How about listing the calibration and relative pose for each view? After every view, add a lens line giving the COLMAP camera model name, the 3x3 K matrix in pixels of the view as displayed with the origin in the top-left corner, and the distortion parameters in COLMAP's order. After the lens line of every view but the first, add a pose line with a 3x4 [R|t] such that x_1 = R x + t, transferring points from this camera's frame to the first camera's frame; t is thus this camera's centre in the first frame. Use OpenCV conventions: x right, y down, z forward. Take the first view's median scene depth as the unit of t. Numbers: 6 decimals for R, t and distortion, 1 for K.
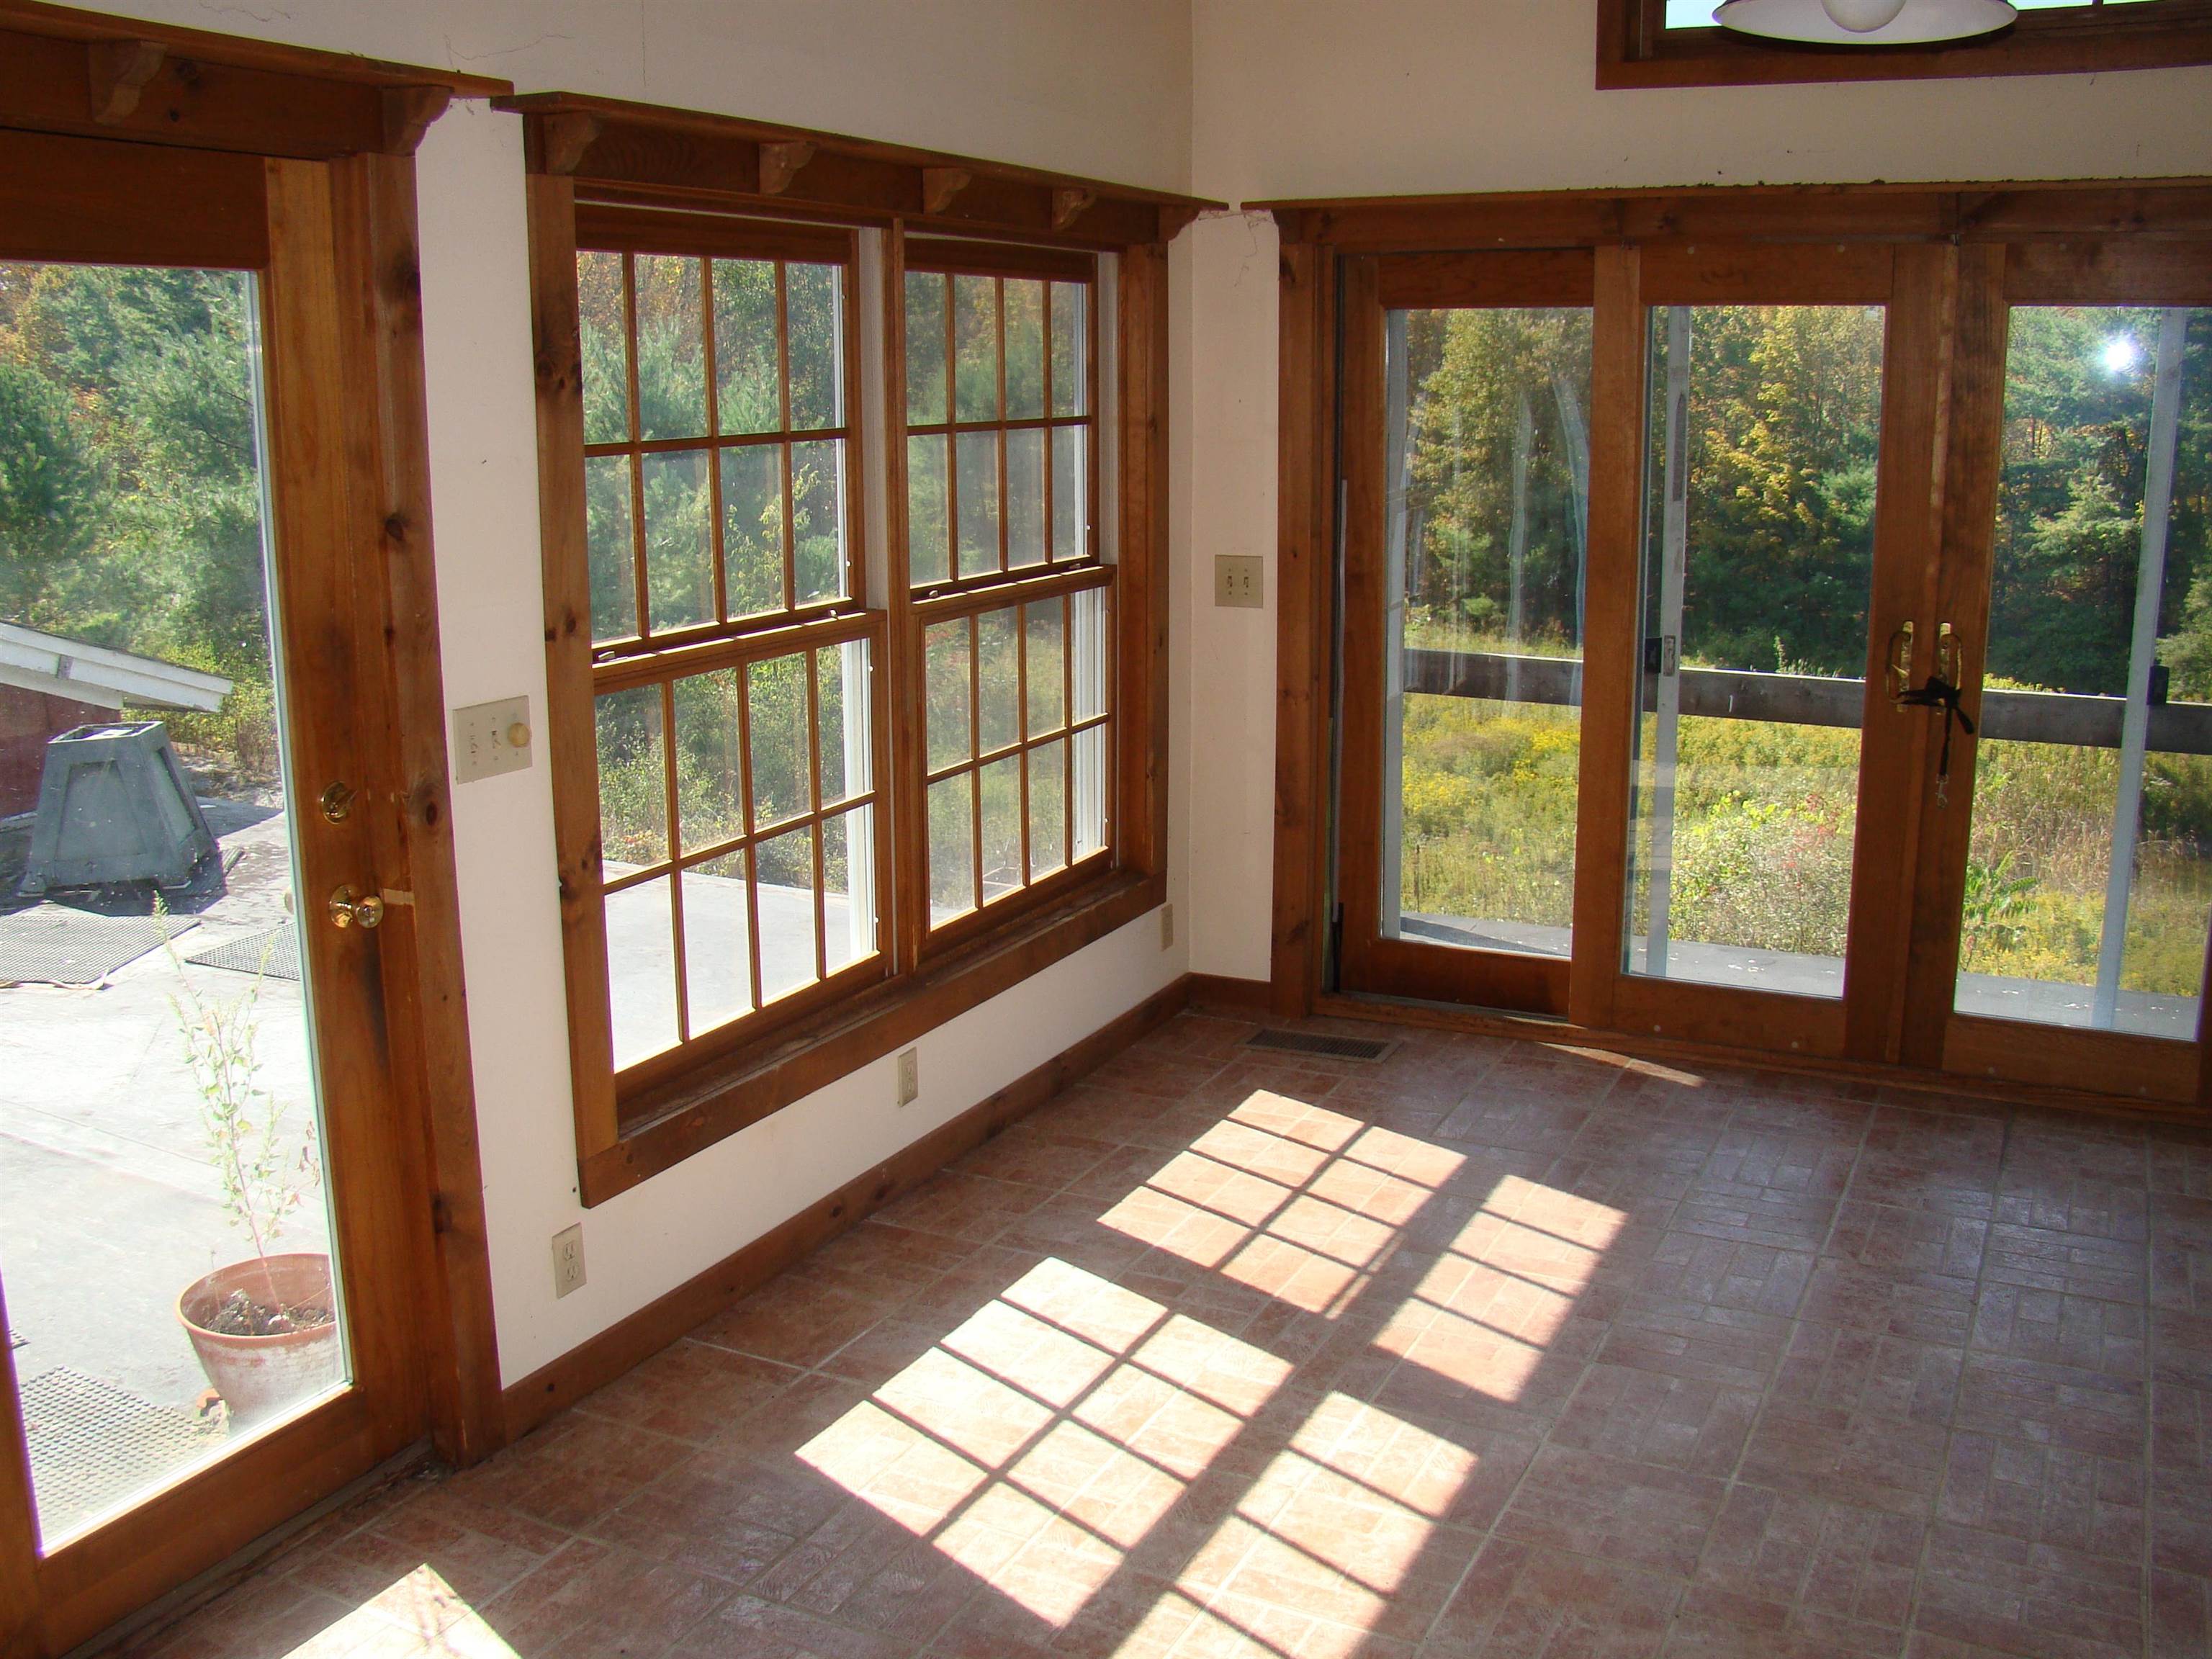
lens RADIAL K [[2065.7, 0, 1111.2], [0, 2065.7, 822.3], [0, 0, 1]] dist [-0.106674, 0.000000]
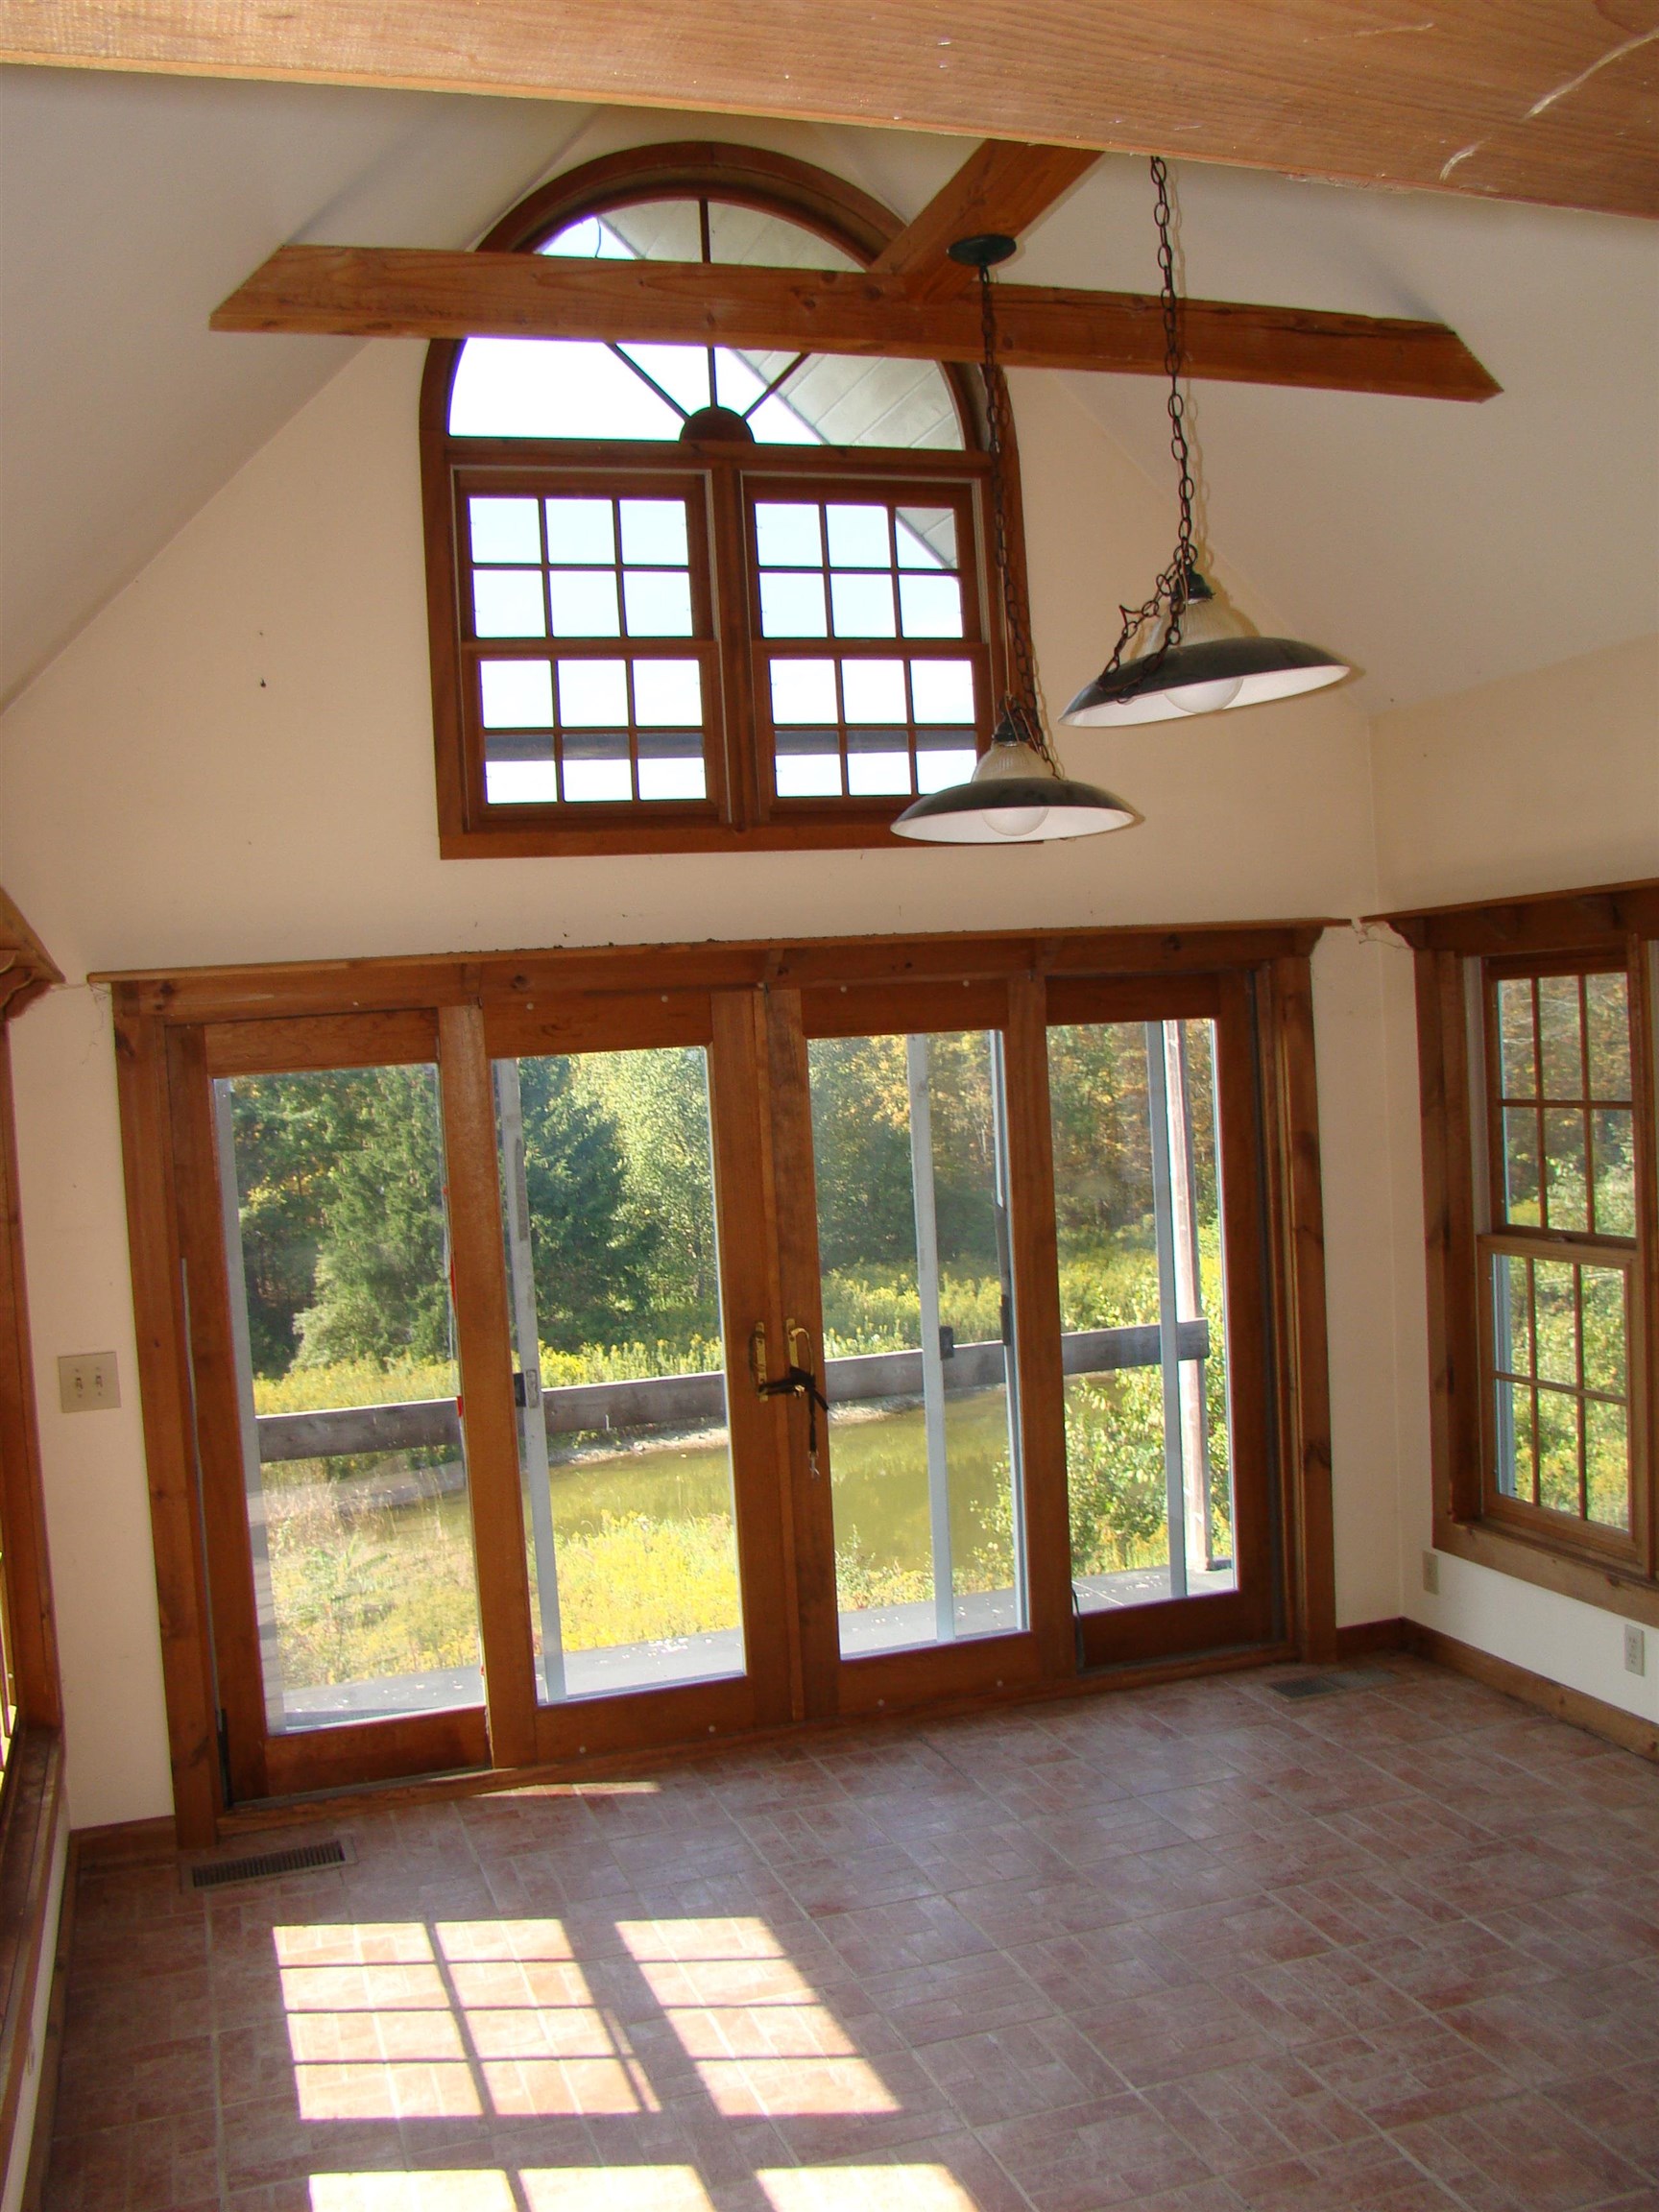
lens RADIAL K [[2065.7, 0, 823.9], [0, 2065.7, 1165.5], [0, 0, 1]] dist [-0.106674, 0.000000]
pose [[0.716733, -0.080741, 0.692658, -0.370122], [0.203802, 0.974162, -0.097331, -0.066113], [-0.666903, 0.210926, 0.714669, 0.147549]]
